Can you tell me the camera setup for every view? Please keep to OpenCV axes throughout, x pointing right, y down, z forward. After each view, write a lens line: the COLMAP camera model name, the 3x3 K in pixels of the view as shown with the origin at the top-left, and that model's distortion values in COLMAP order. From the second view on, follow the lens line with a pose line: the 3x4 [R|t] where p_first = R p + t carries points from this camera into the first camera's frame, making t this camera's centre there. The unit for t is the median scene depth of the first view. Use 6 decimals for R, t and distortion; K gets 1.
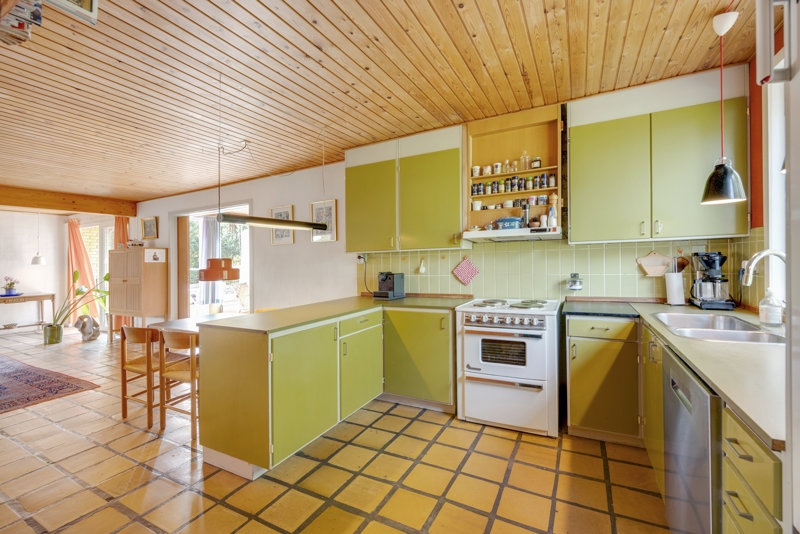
lens RADIAL K [[352.5, 0, 381.4], [0, 352.5, 258.5], [0, 0, 1]] dist [0.005032, 0.000516]
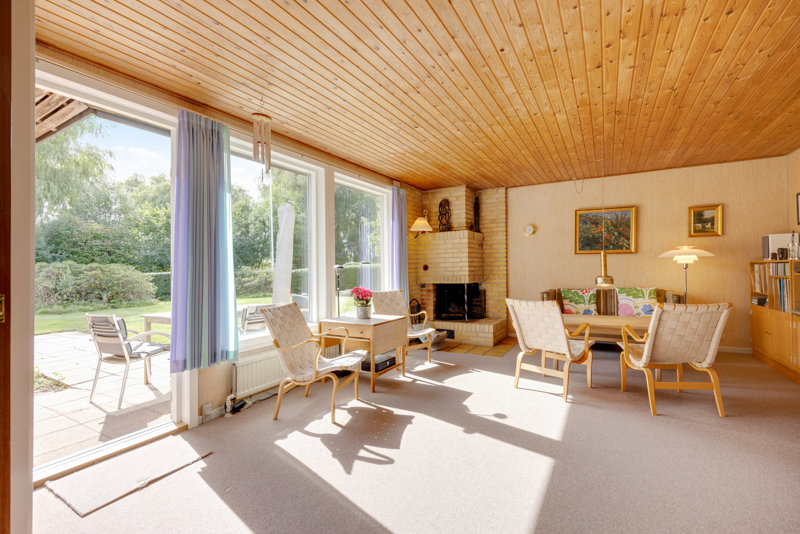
lens RADIAL K [[354.6, 0, 414.5], [0, 354.6, 274.4], [0, 0, 1]] dist [-0.019769, 0.000158]
pose [[0.999886, 0.010649, 0.010664, -0.338849], [-0.010846, 0.999768, 0.018607, 0.036627], [-0.010464, -0.018721, 0.999770, 0.790375]]
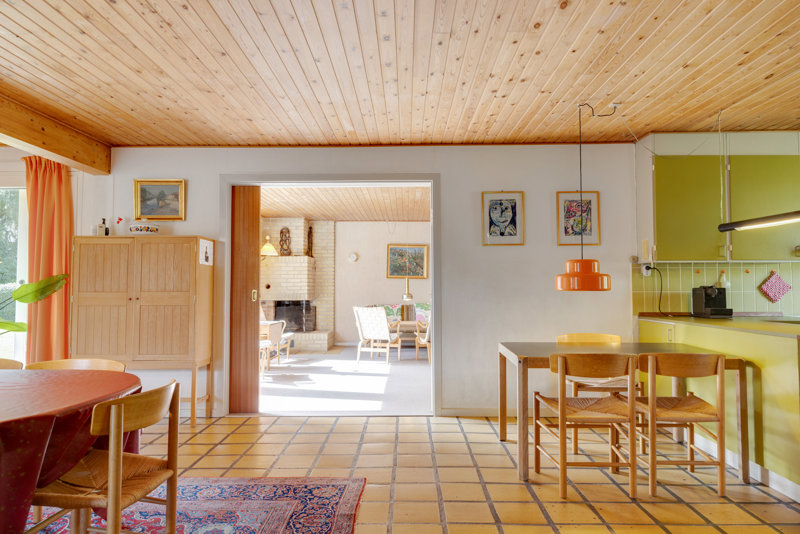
lens RADIAL K [[521.7, 0, 402.7], [0, 521.7, 268.4], [0, 0, 1]] dist [-0.003723, -0.000979]
pose [[0.876353, 0.043053, 0.479741, -0.701766], [-0.025335, 0.998739, -0.043349, 0.039373], [-0.481002, 0.025834, 0.876339, 0.152206]]
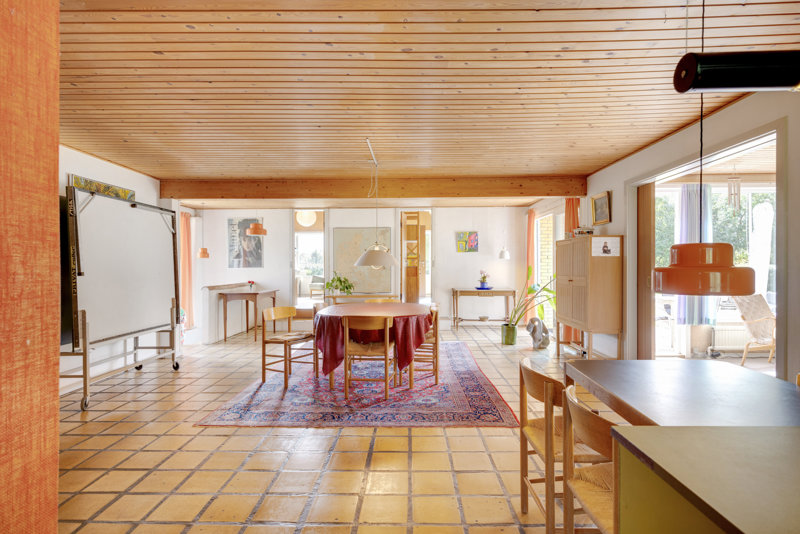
lens RADIAL K [[422.6, 0, 404.0], [0, 422.6, 259.7], [0, 0, 1]] dist [-0.005968, -0.001175]
pose [[0.483517, 0.008826, -0.875290, -0.099462], [0.001603, 0.999939, 0.010969, 0.007380], [0.875334, -0.006707, 0.483473, 0.234633]]
